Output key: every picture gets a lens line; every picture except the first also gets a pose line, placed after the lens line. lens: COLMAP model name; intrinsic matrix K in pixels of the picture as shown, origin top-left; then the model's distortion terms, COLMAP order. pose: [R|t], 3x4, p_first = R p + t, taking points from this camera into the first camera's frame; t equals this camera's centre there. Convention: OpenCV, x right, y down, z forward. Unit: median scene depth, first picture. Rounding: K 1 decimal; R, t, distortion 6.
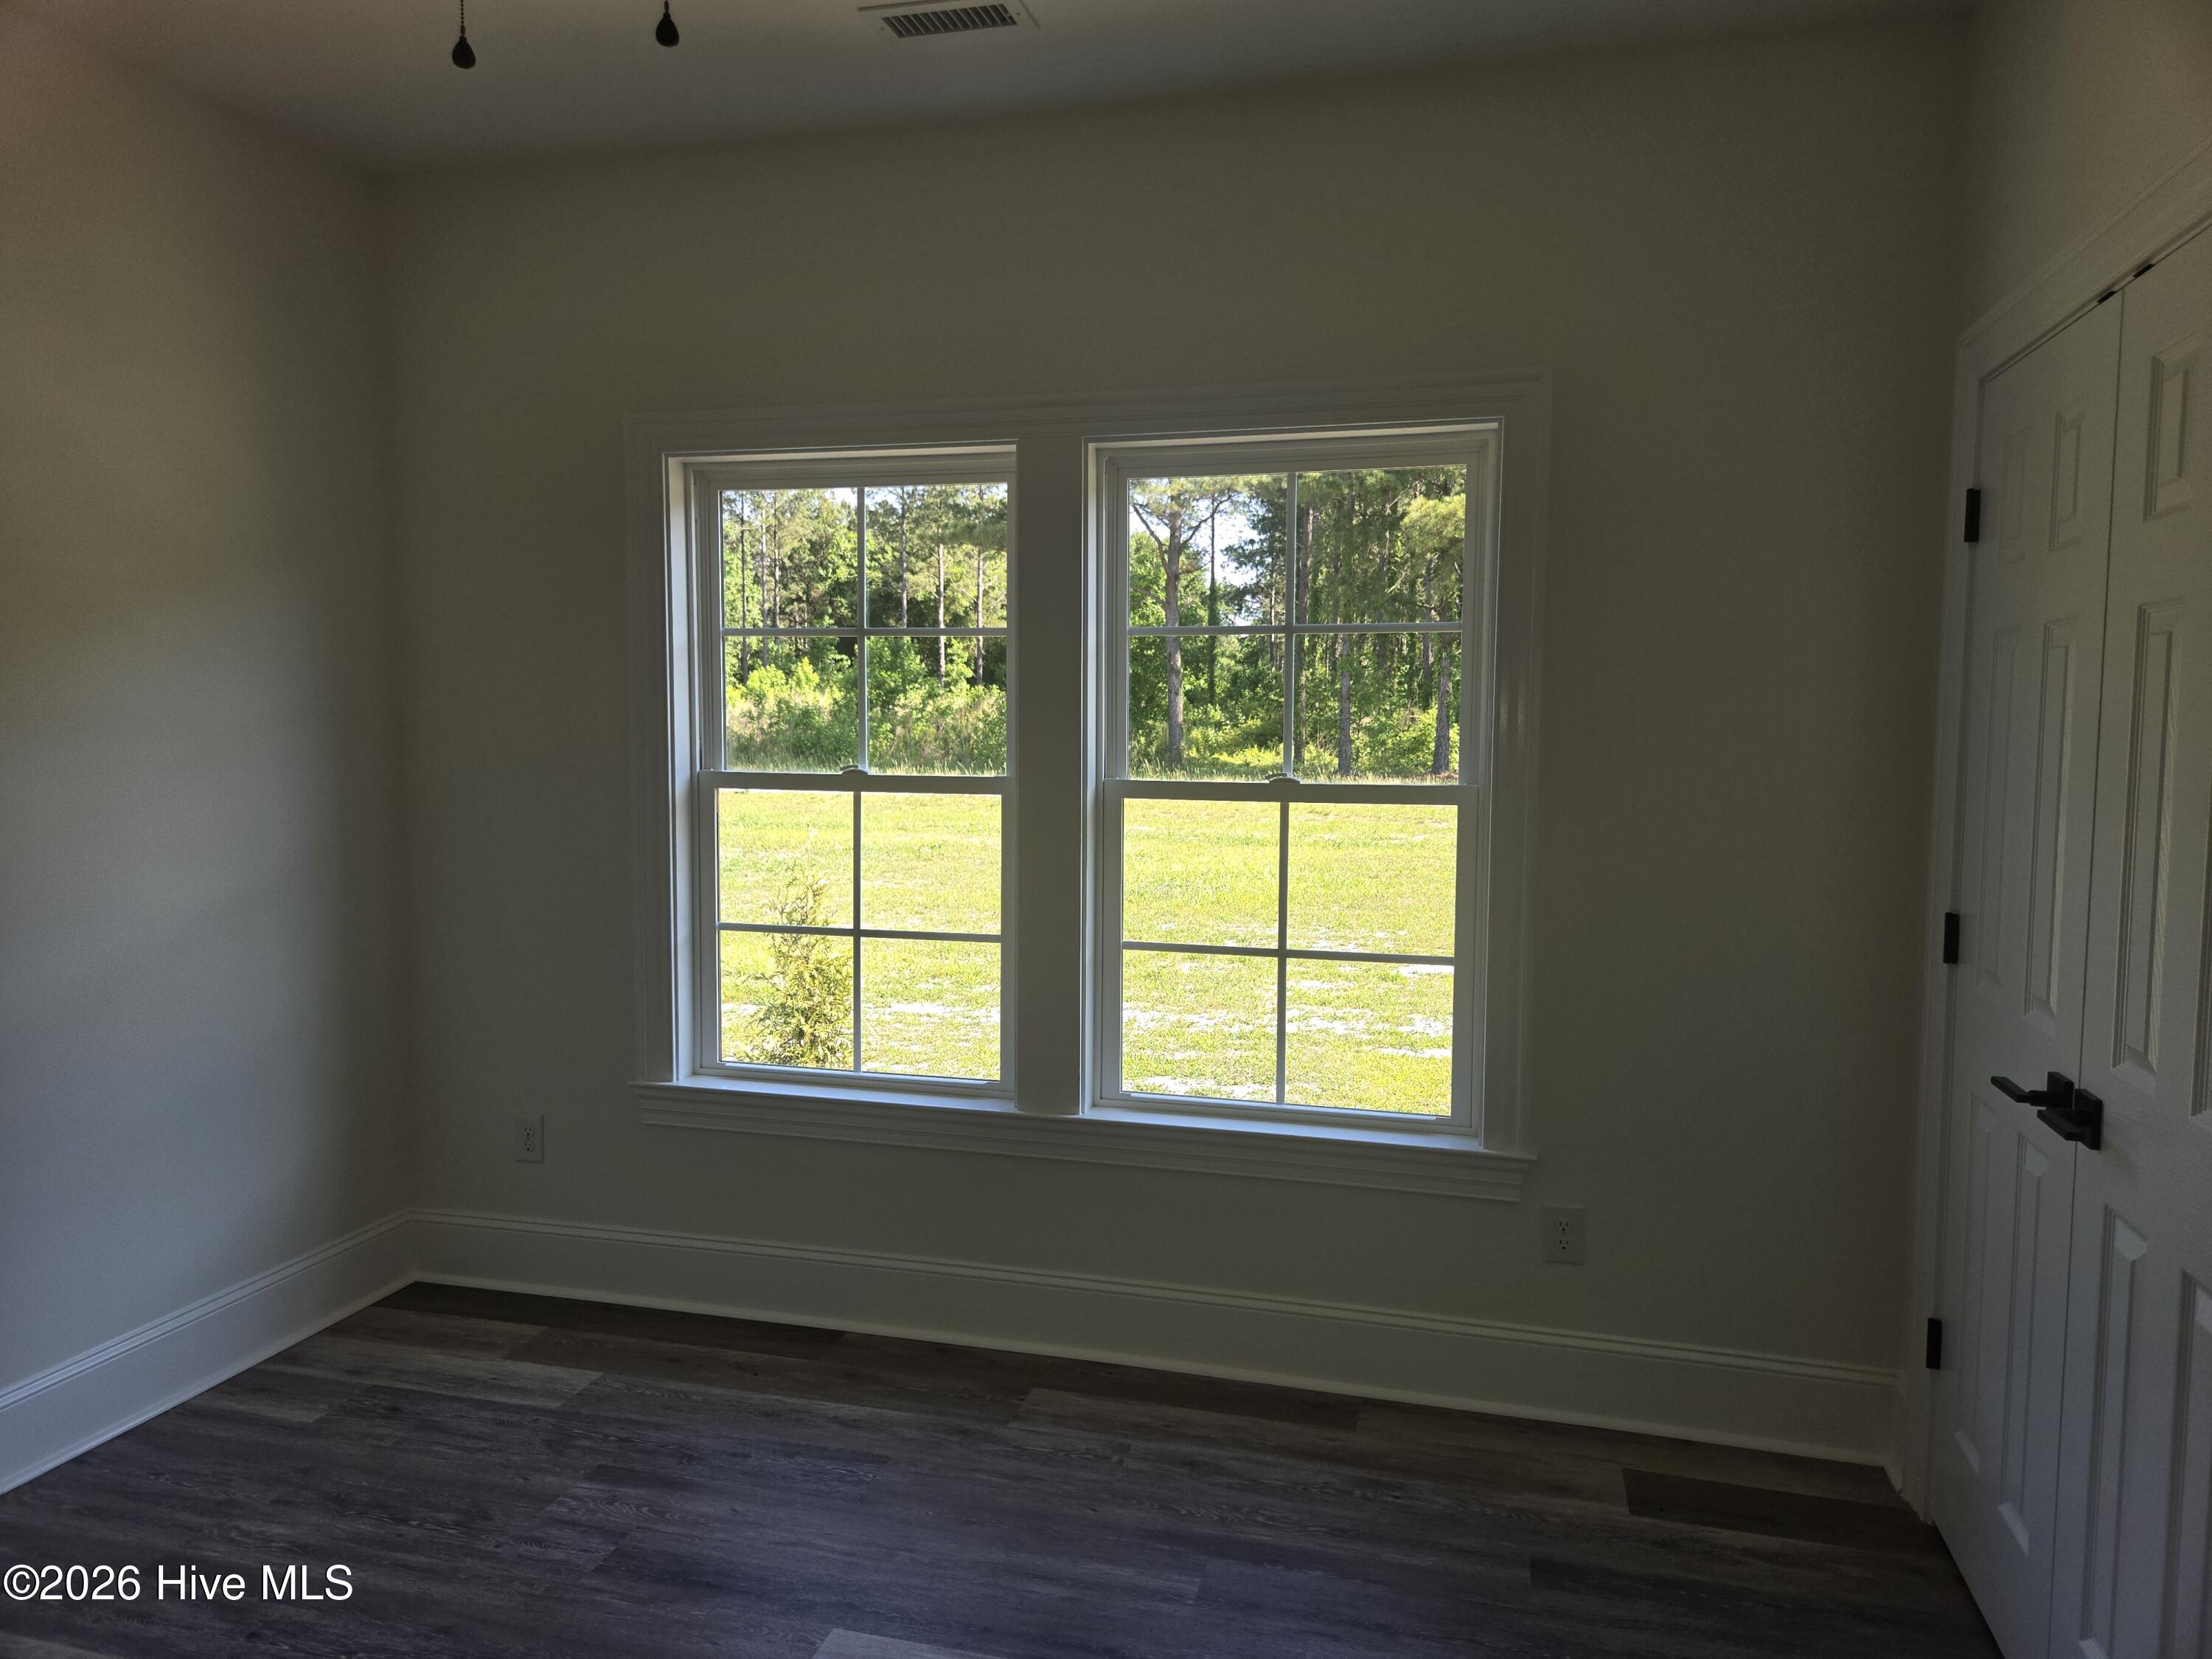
lens RADIAL K [[1576.1, 0, 1105.2], [0, 1576.1, 868.4], [0, 0, 1]] dist [0.090697, 0.001904]
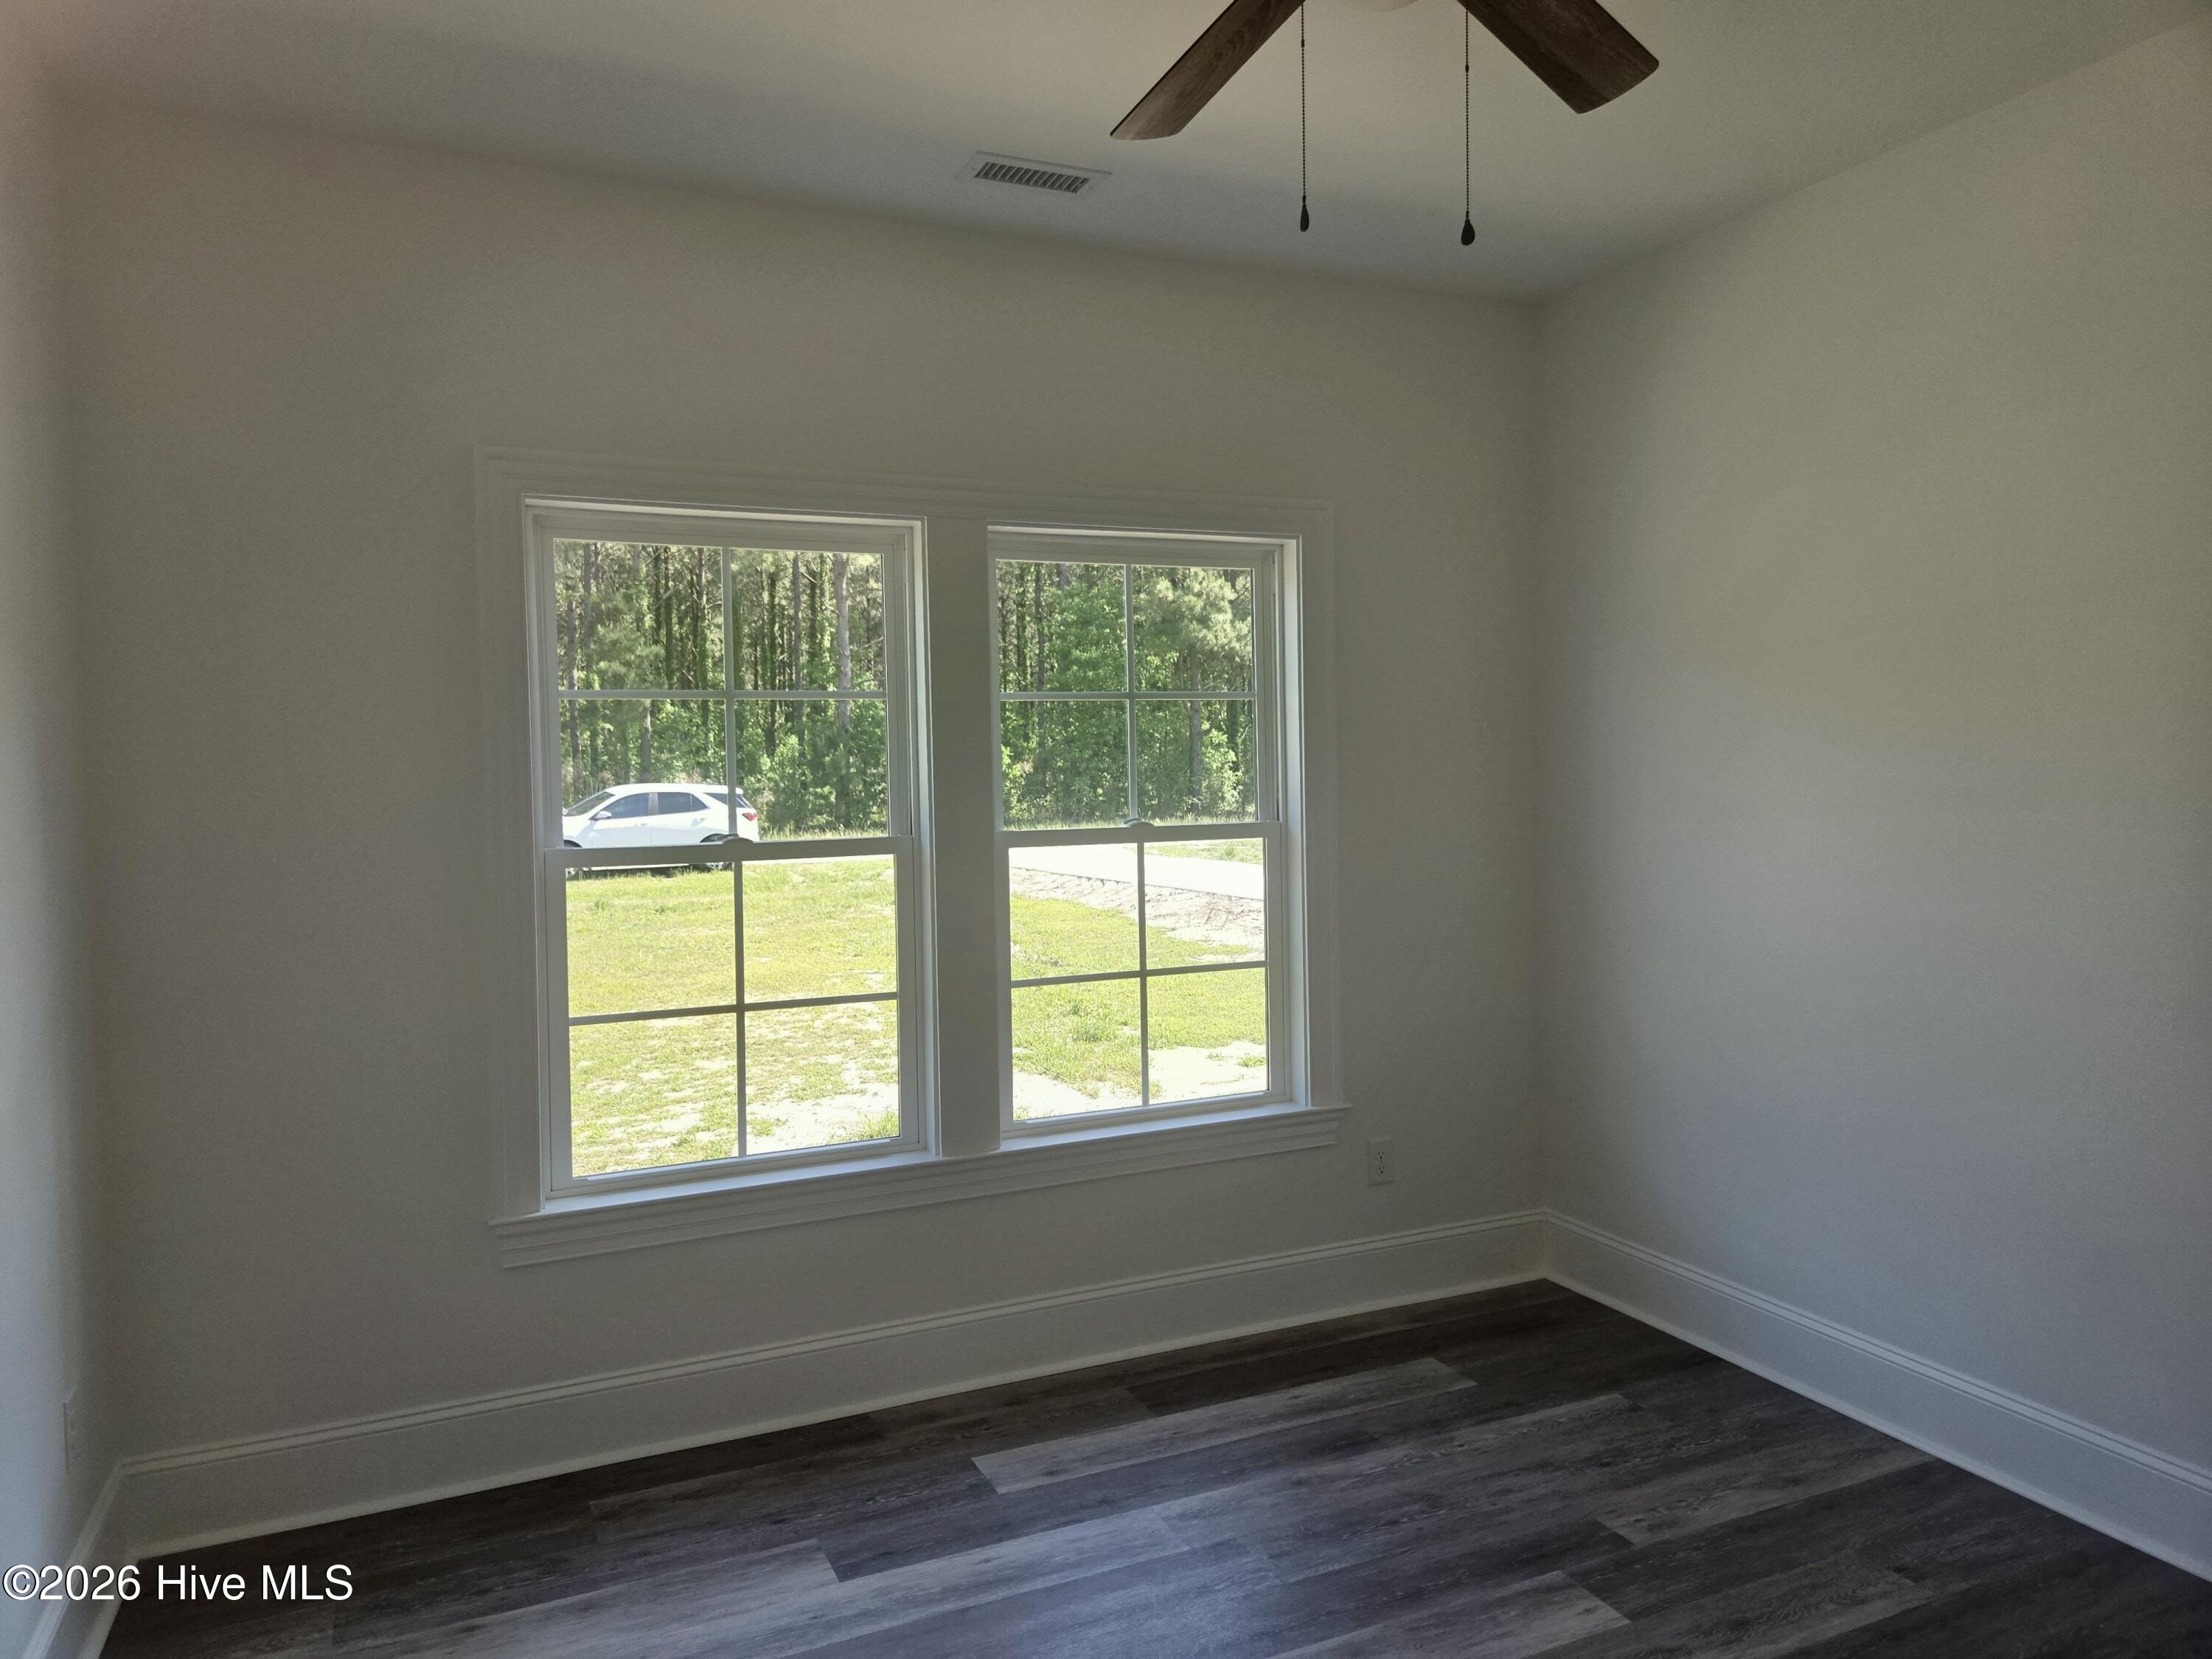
lens RADIAL K [[1526.7, 0, 1103.6], [0, 1526.7, 789.9], [0, 0, 1]] dist [0.007316, -0.034194]
pose [[0.737423, -0.028013, 0.674850, -0.636577], [0.086942, 0.994764, -0.053710, -0.021821], [-0.669812, 0.098280, 0.735998, 0.175372]]
